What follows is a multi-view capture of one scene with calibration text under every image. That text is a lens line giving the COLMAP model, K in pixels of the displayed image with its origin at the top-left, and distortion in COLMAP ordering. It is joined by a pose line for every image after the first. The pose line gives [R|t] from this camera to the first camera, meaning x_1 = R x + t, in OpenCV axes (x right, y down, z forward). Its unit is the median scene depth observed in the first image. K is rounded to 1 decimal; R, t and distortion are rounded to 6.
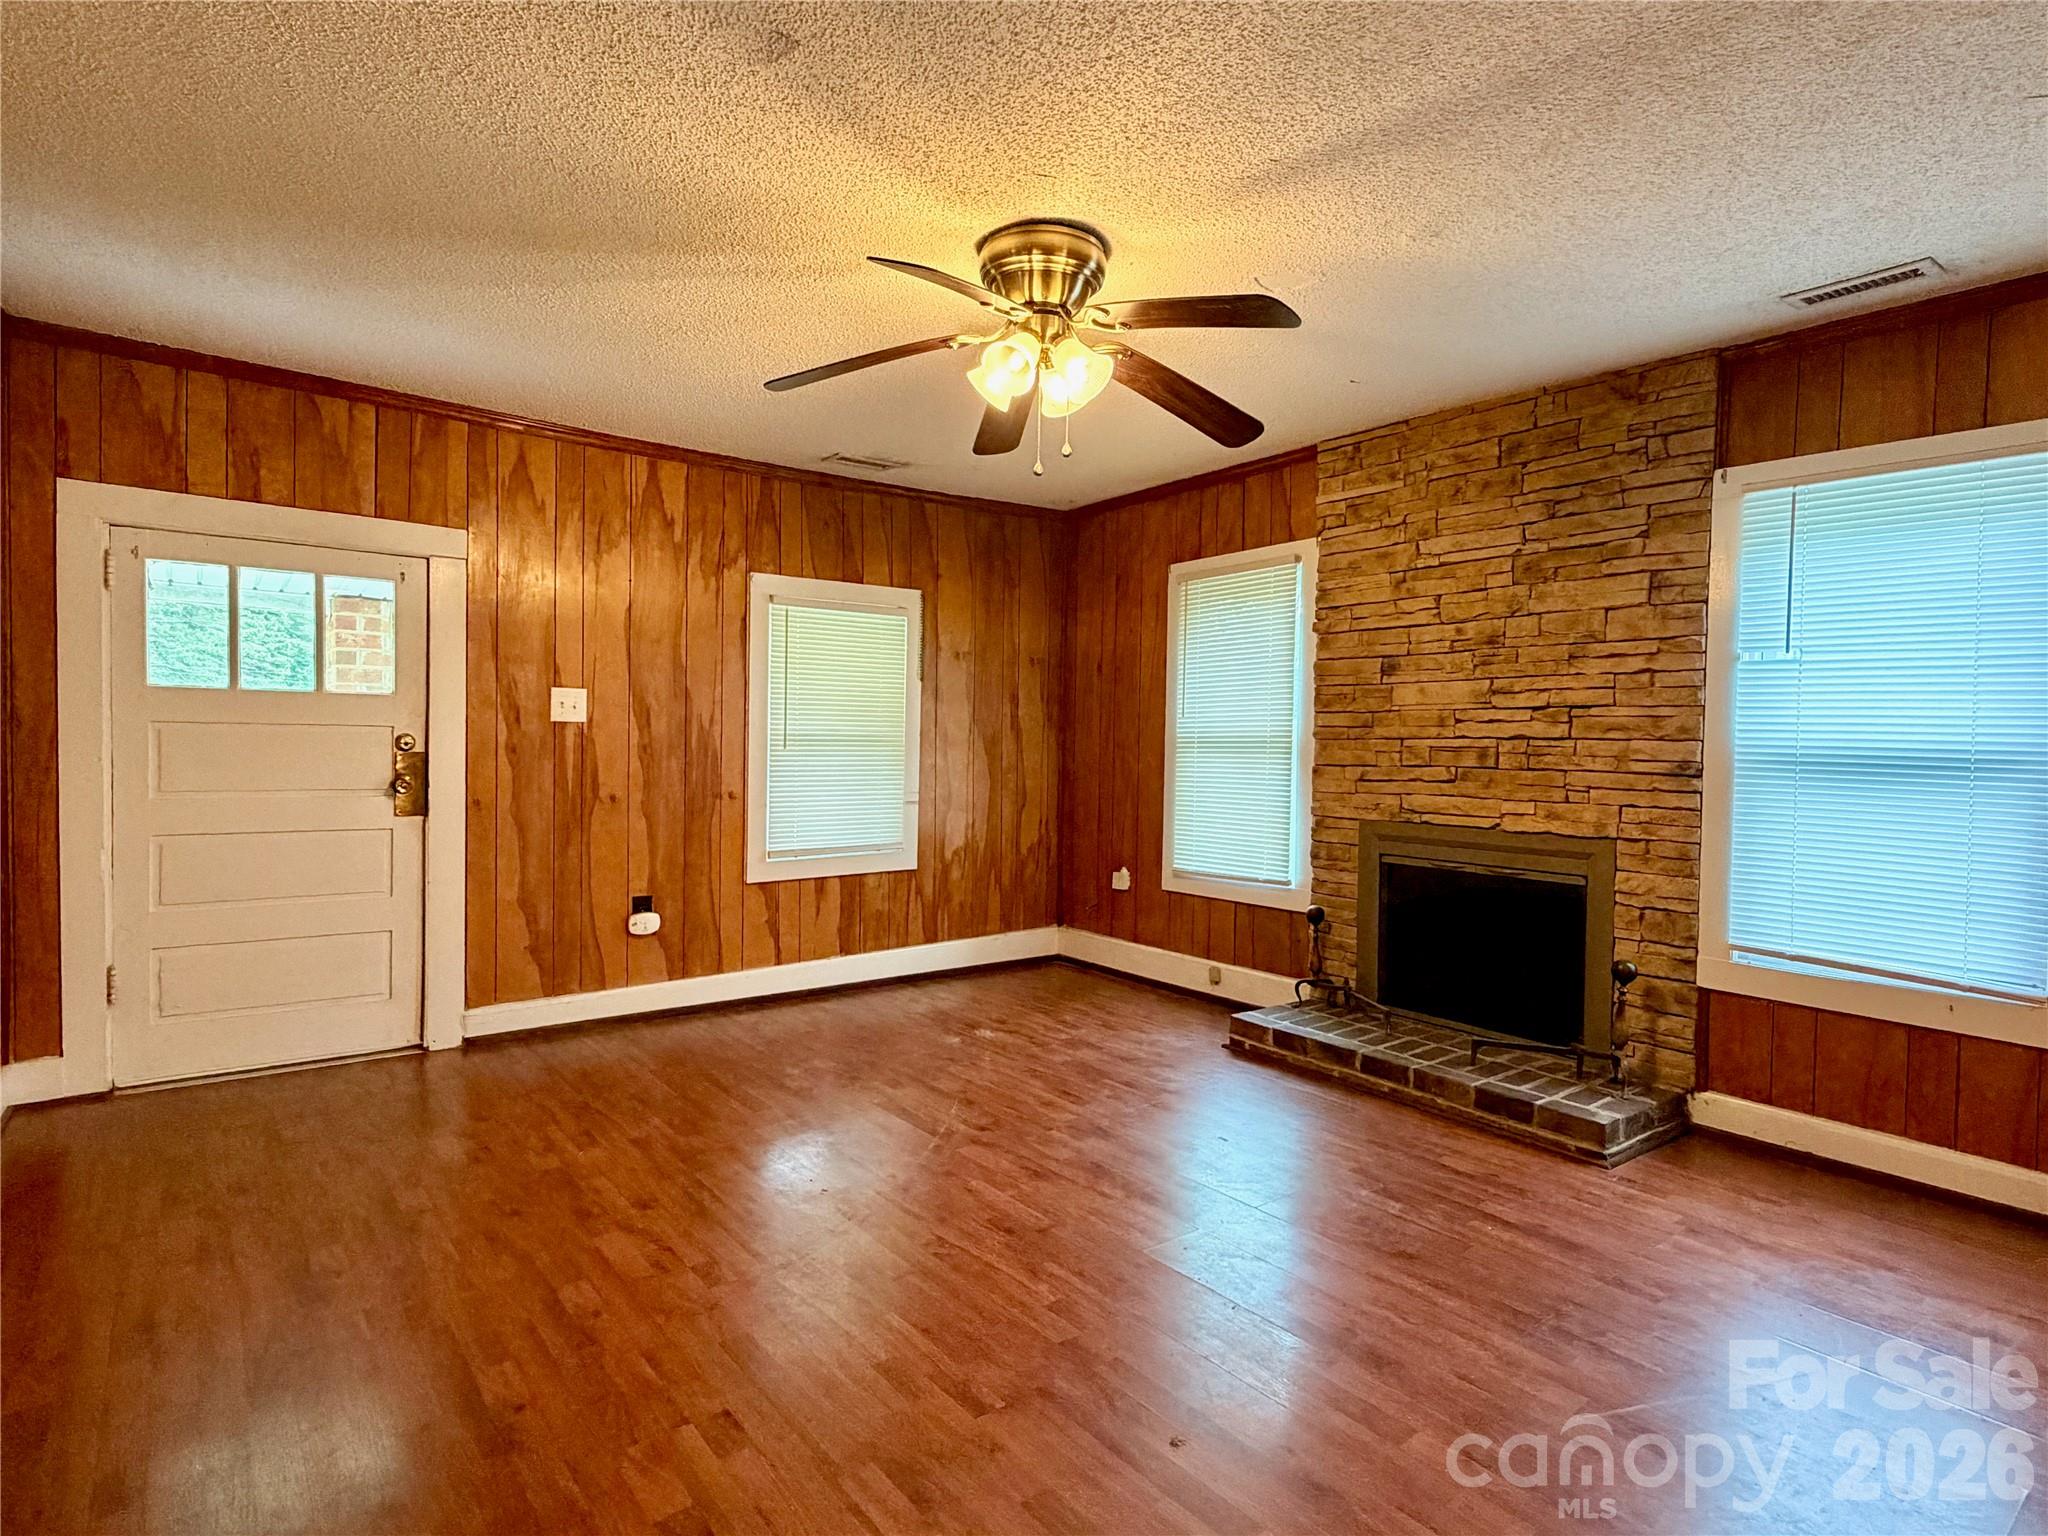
lens RADIAL K [[1074.3, 0, 1025.3], [0, 1074.3, 778.8], [0, 0, 1]] dist [0.004771, 0.001631]
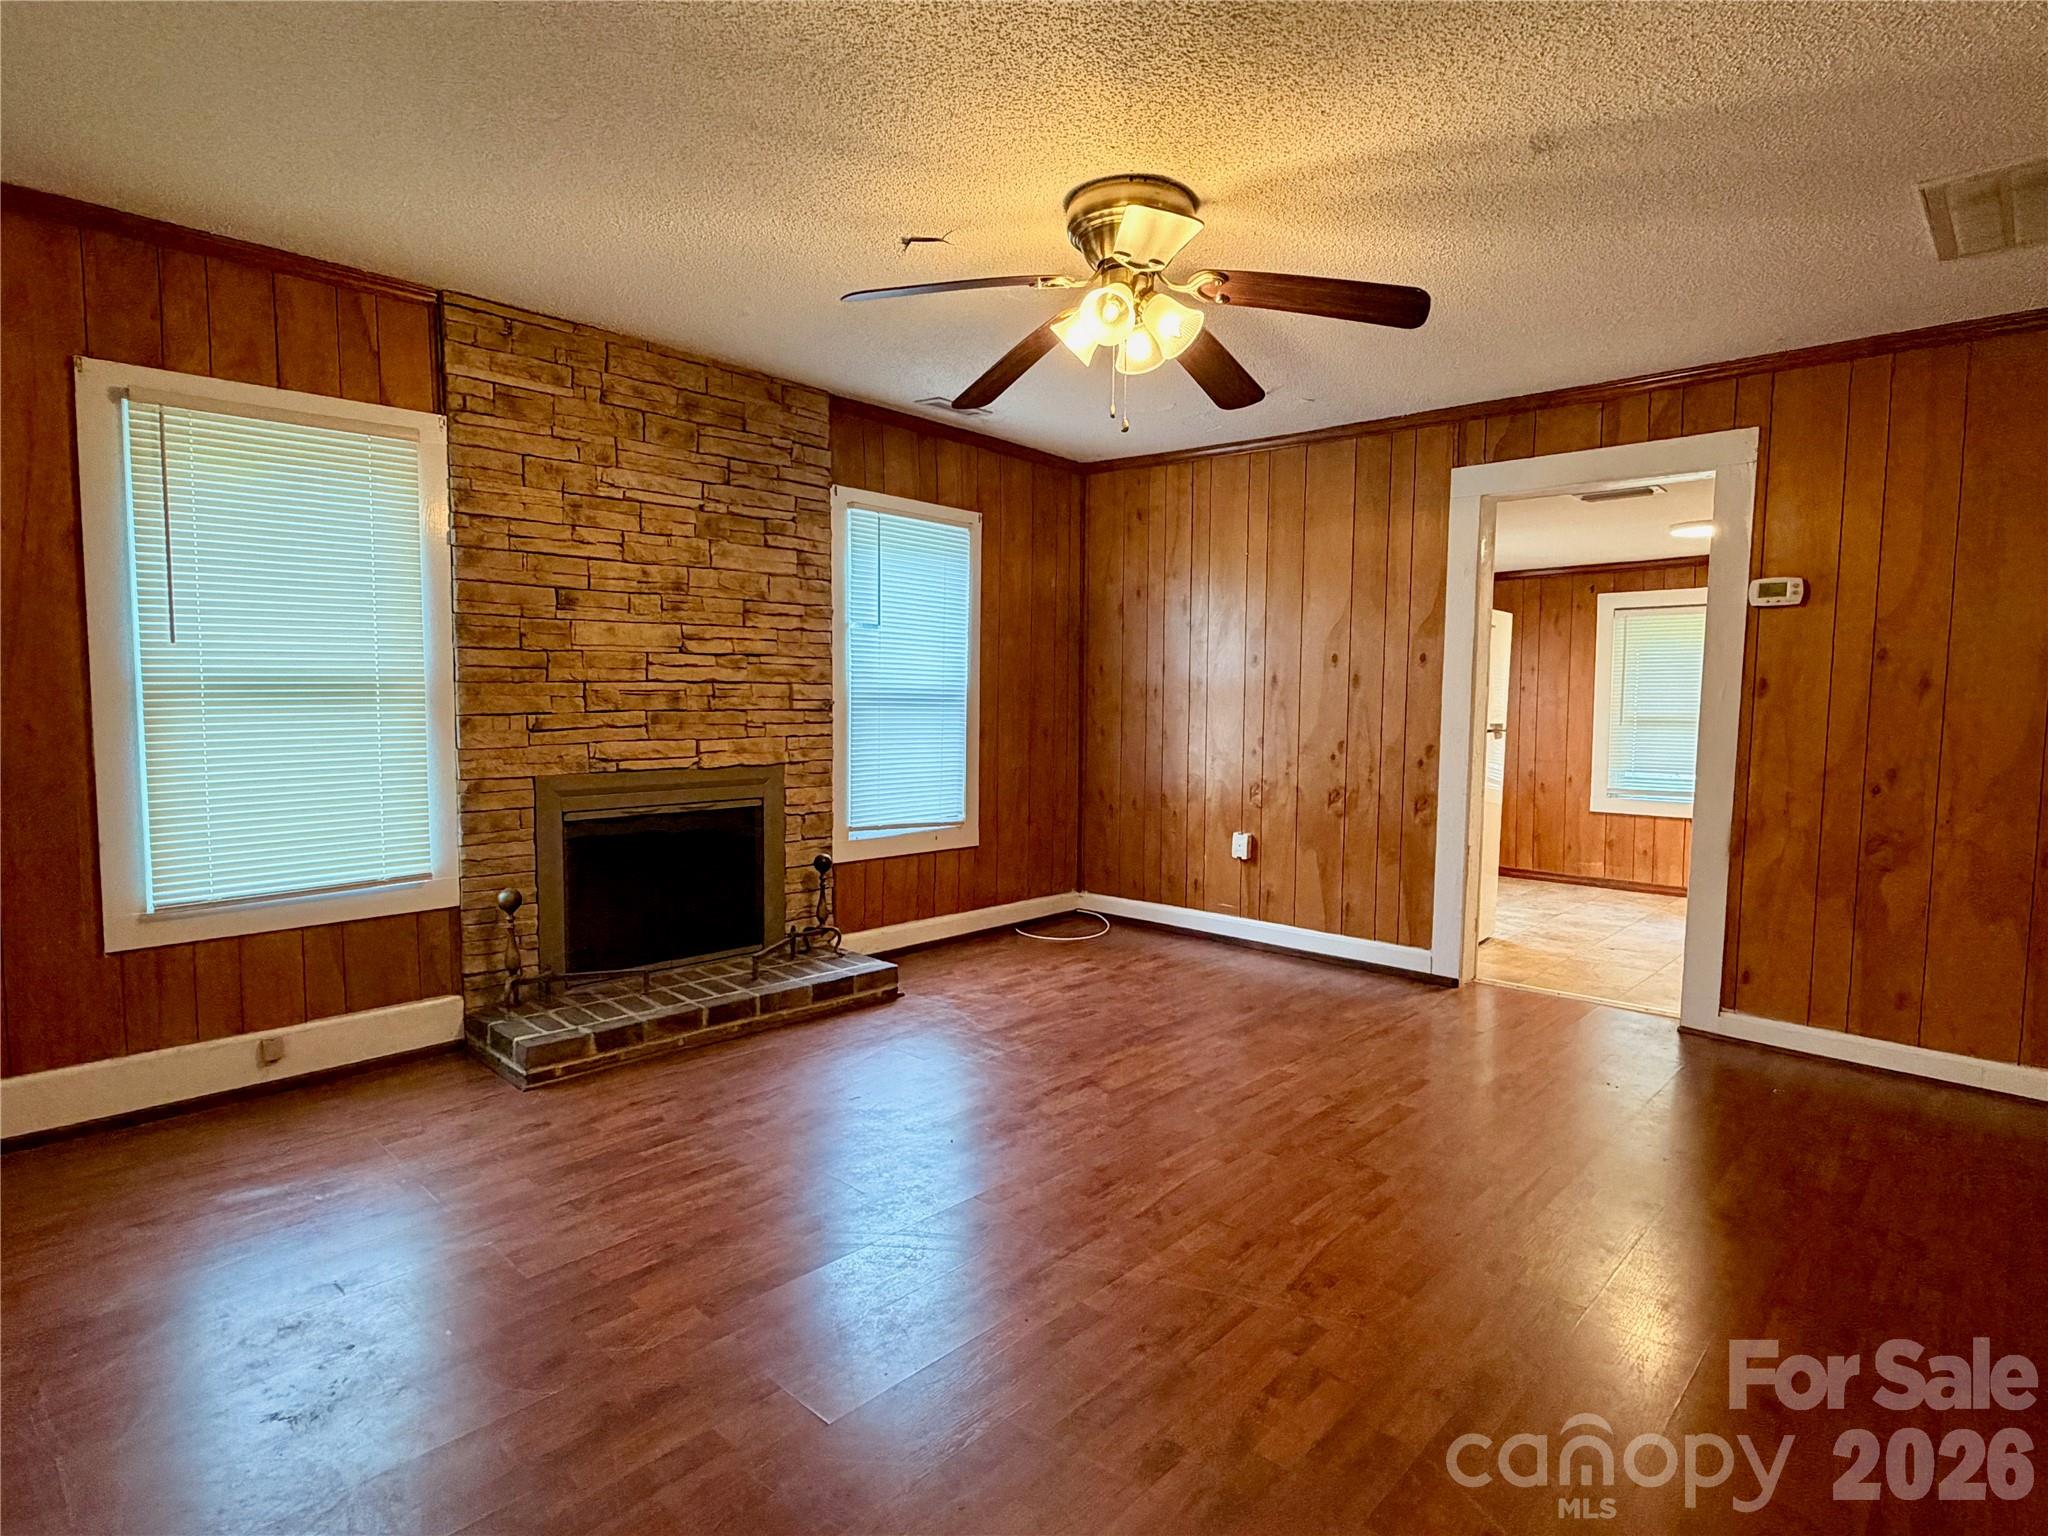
lens RADIAL K [[1074.3, 0, 1039.2], [0, 1074.3, 778.0], [0, 0, 1]] dist [0.004771, 0.001631]
pose [[-0.150554, -0.099071, 0.983625, -0.621610], [0.023794, 0.994315, 0.103789, -0.042640], [-0.988315, 0.039030, -0.147341, 0.774208]]
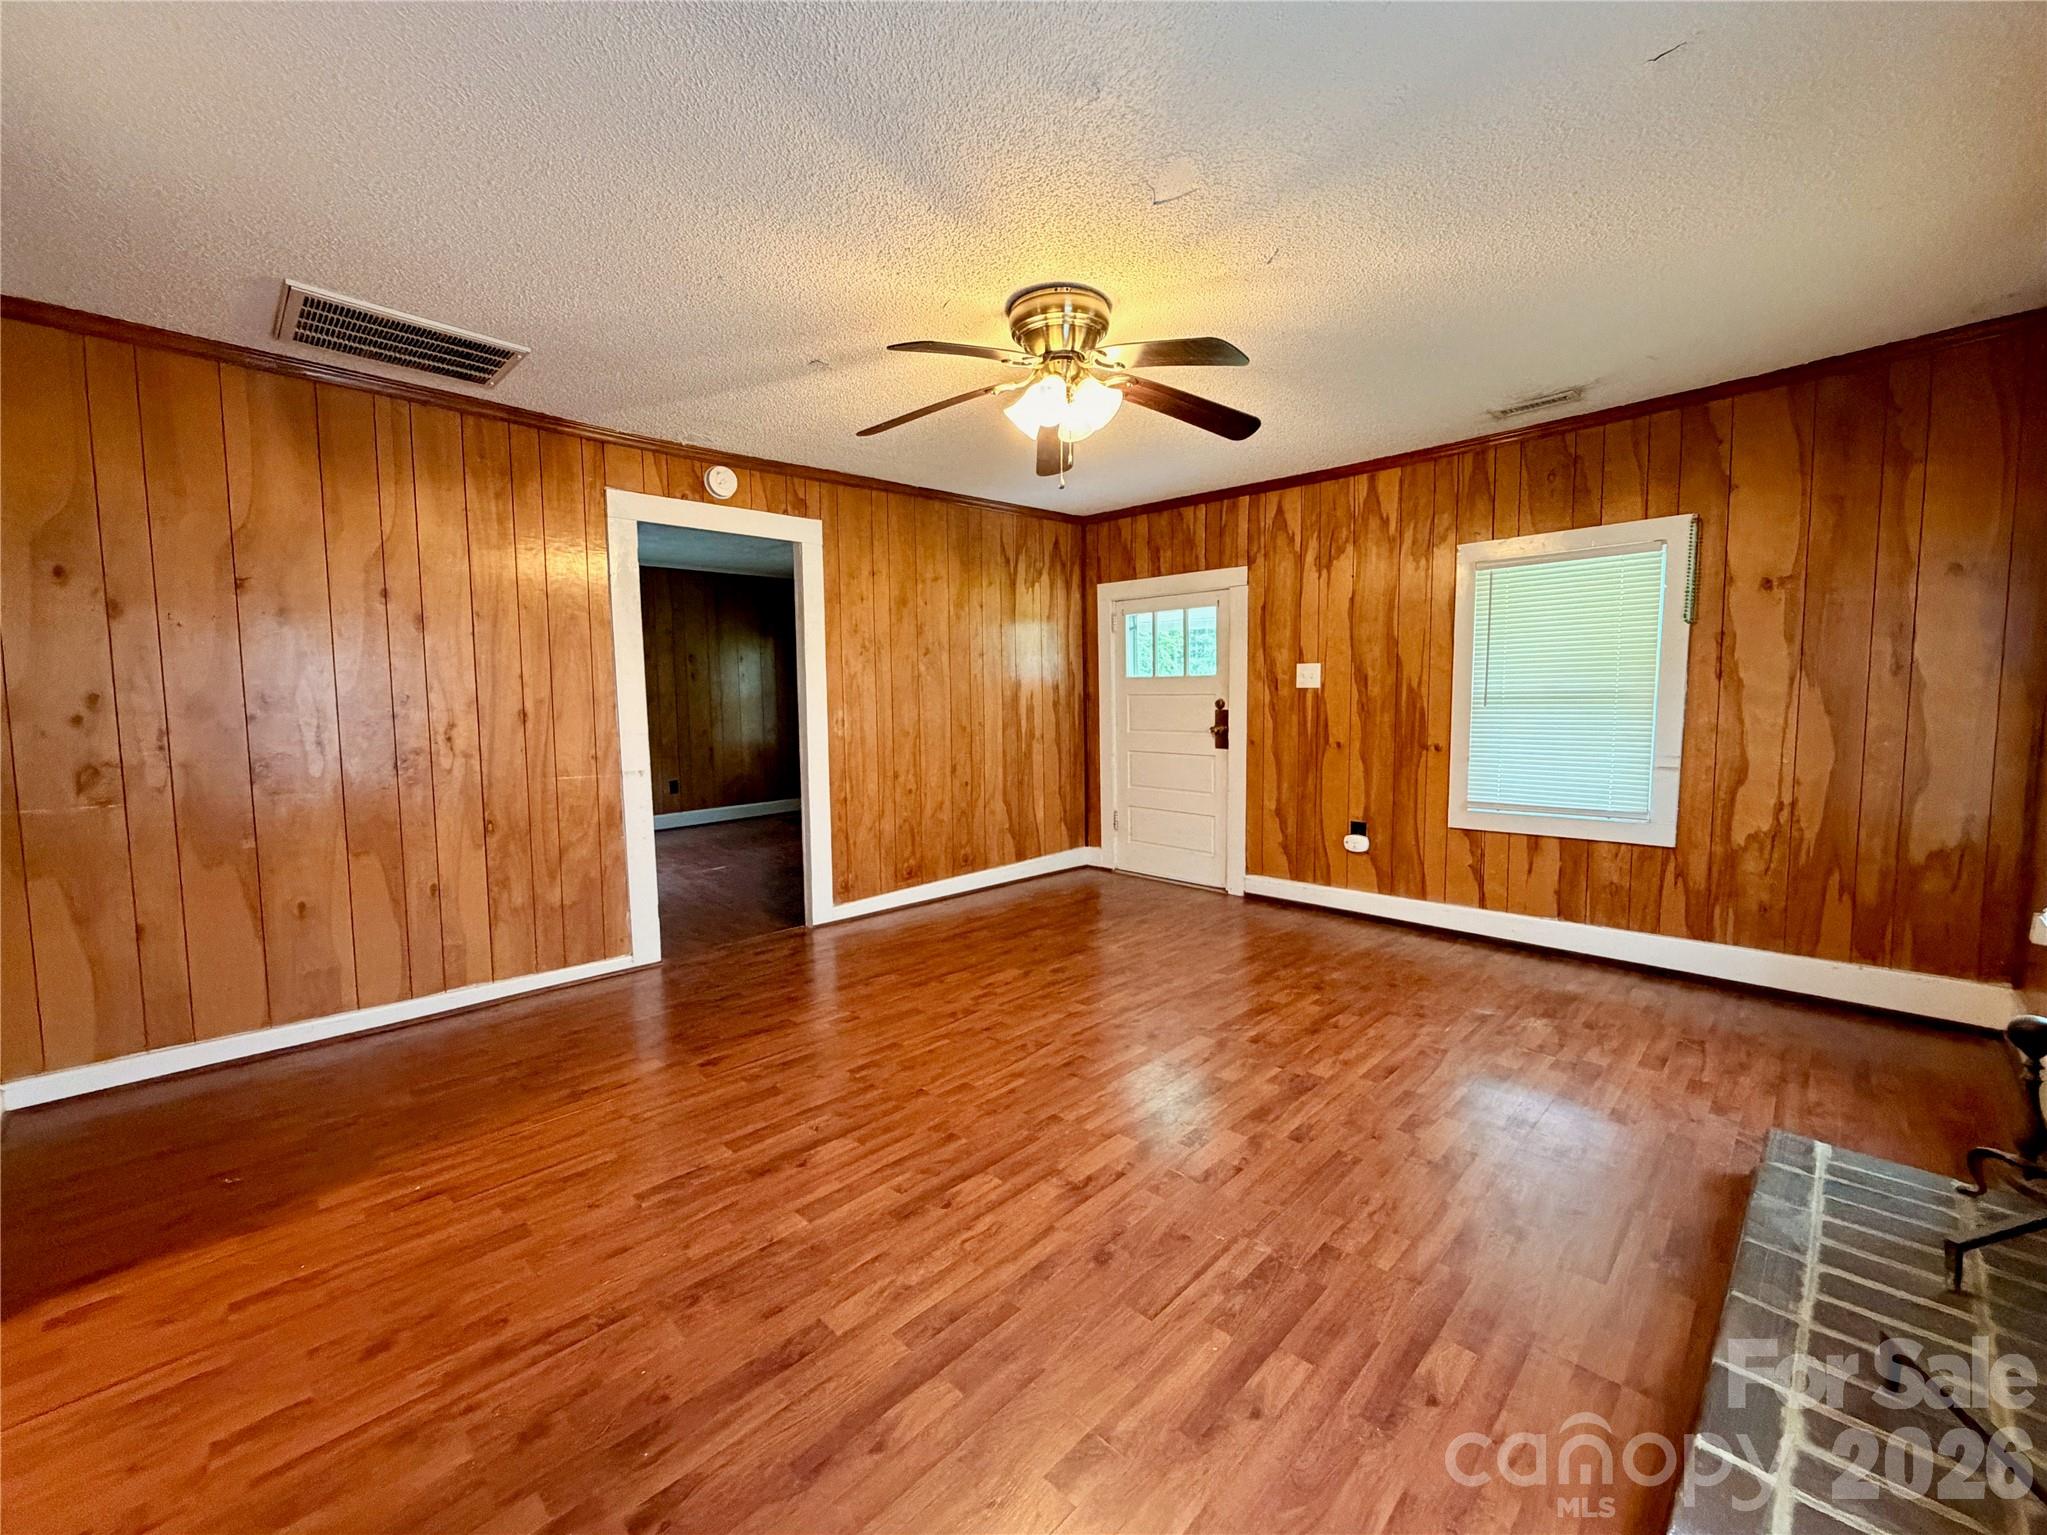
lens RADIAL K [[832.1, 0, 1013.6], [0, 832.1, 776.2], [0, 0, 1]] dist [-0.002129, 0.000153]
pose [[0.104069, 0.076196, -0.991647, 0.633436], [-0.026380, 0.996922, 0.073833, -0.008699], [0.994220, 0.018476, 0.105759, 0.527334]]
